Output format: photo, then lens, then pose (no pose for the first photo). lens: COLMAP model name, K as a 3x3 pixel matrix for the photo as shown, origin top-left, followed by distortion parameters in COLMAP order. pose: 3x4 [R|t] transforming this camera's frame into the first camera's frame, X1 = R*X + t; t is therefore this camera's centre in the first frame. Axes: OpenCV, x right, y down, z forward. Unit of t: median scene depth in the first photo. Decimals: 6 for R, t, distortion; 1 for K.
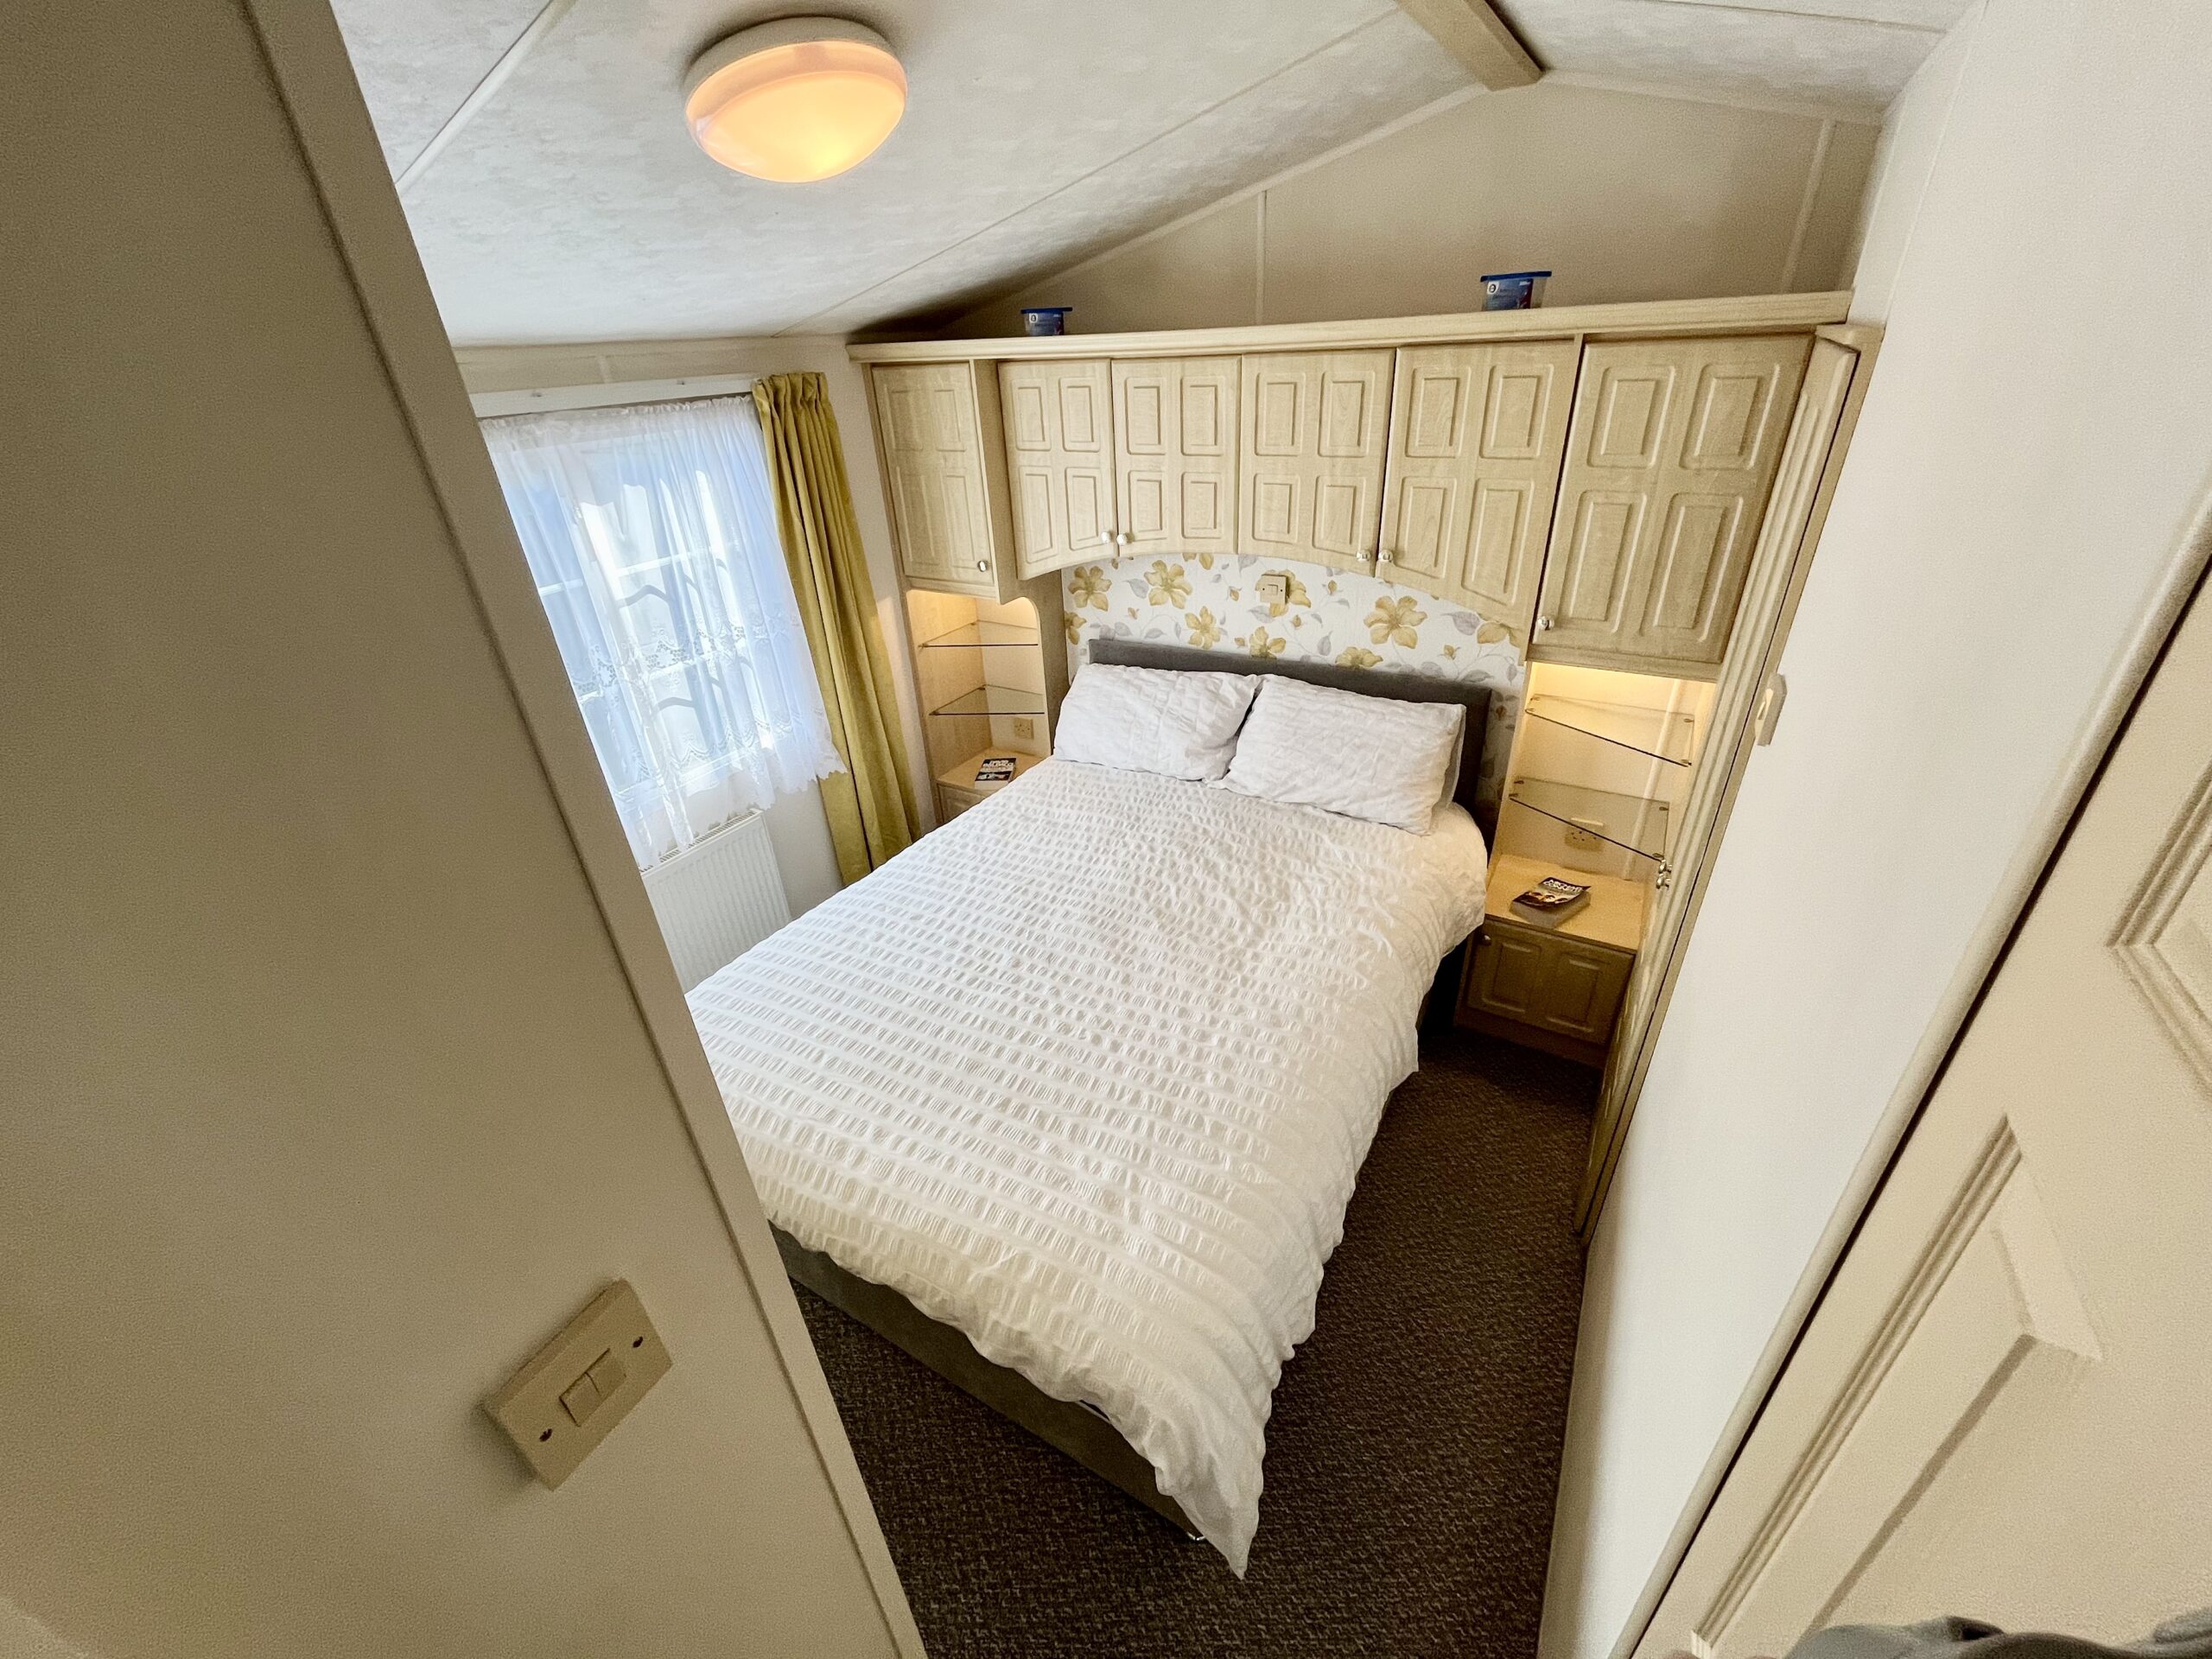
lens RADIAL K [[887.1, 0, 1106.0], [0, 887.1, 829.5], [0, 0, 1]] dist [0.002310, -0.000091]
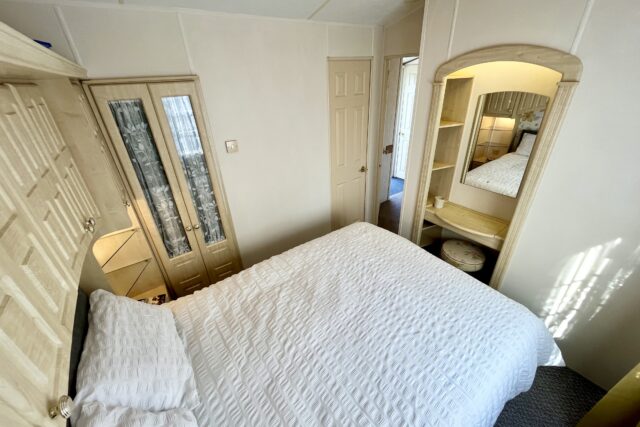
lens RADIAL K [[256.8, 0, 319.3], [0, 256.8, 212.5], [0, 0, 1]] dist [0.000893, -0.000197]
pose [[-0.915277, -0.104062, 0.389152, -0.228237], [0.267333, 0.565743, 0.780044, -0.626289], [-0.301333, 0.817989, -0.489992, 1.231373]]
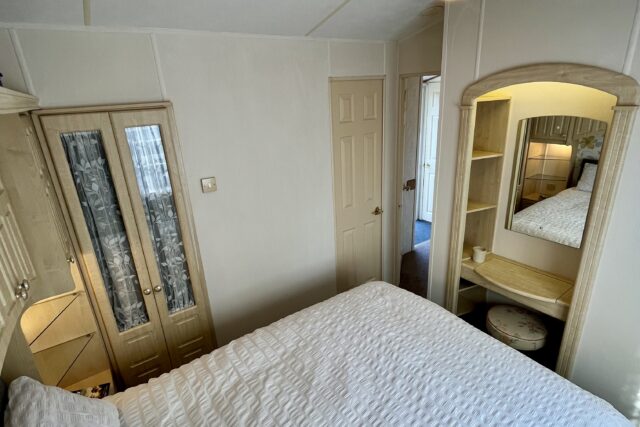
lens RADIAL K [[348.4, 0, 320.0], [0, 348.4, 213.5], [0, 0, 1]] dist [0.001863, -0.000858]
pose [[-0.909931, -0.042865, 0.412539, -0.253664], [0.280612, 0.668815, 0.688435, -0.659900], [-0.305422, 0.742192, -0.596547, 1.233105]]
